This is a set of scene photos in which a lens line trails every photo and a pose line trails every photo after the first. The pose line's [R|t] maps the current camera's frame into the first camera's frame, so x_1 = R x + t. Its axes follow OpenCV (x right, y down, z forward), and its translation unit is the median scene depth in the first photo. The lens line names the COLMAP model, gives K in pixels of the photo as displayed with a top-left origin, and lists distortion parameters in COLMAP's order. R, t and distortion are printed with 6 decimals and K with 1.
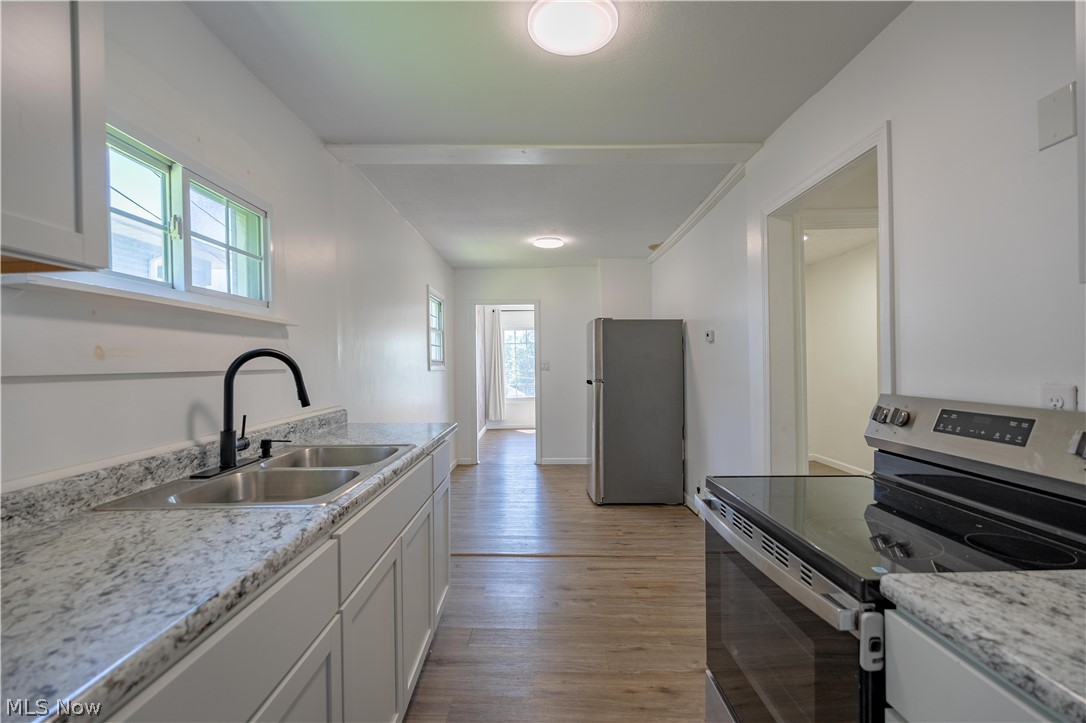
lens RADIAL K [[475.6, 0, 545.5], [0, 475.6, 364.8], [0, 0, 1]] dist [-0.001603, 0.000730]
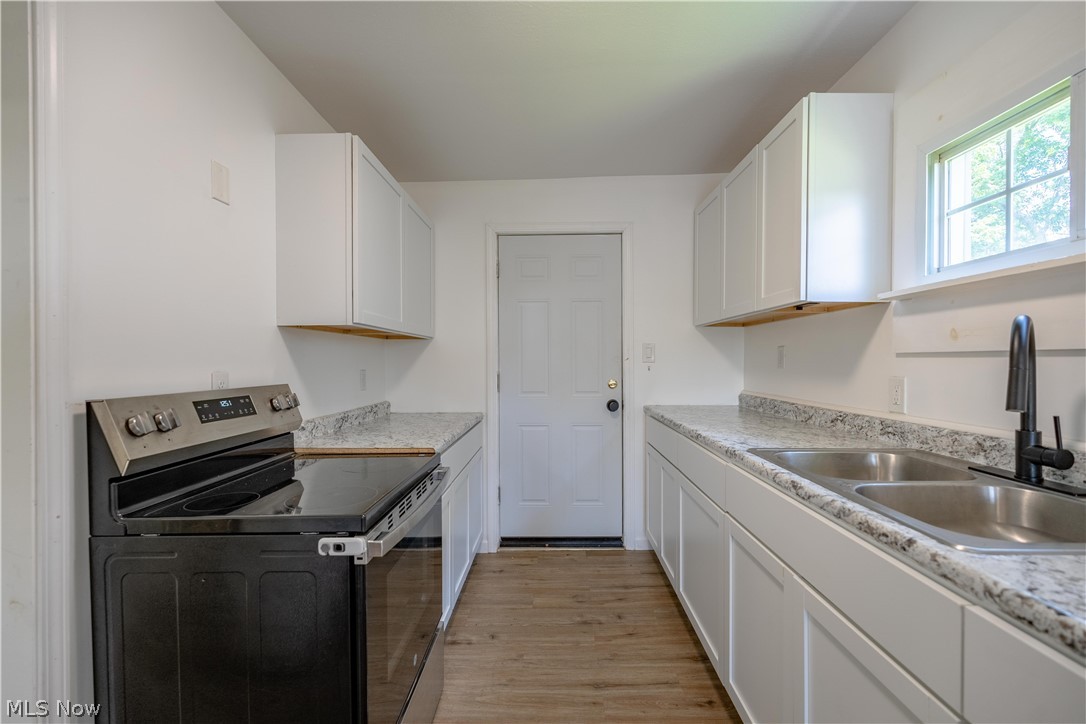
lens RADIAL K [[475.6, 0, 540.6], [0, 475.6, 361.4], [0, 0, 1]] dist [-0.001603, 0.000730]
pose [[-0.999824, 0.017712, 0.006235, 0.113751], [0.017821, 0.999680, 0.017944, 0.002410], [-0.005915, 0.018052, -0.999820, 2.187007]]
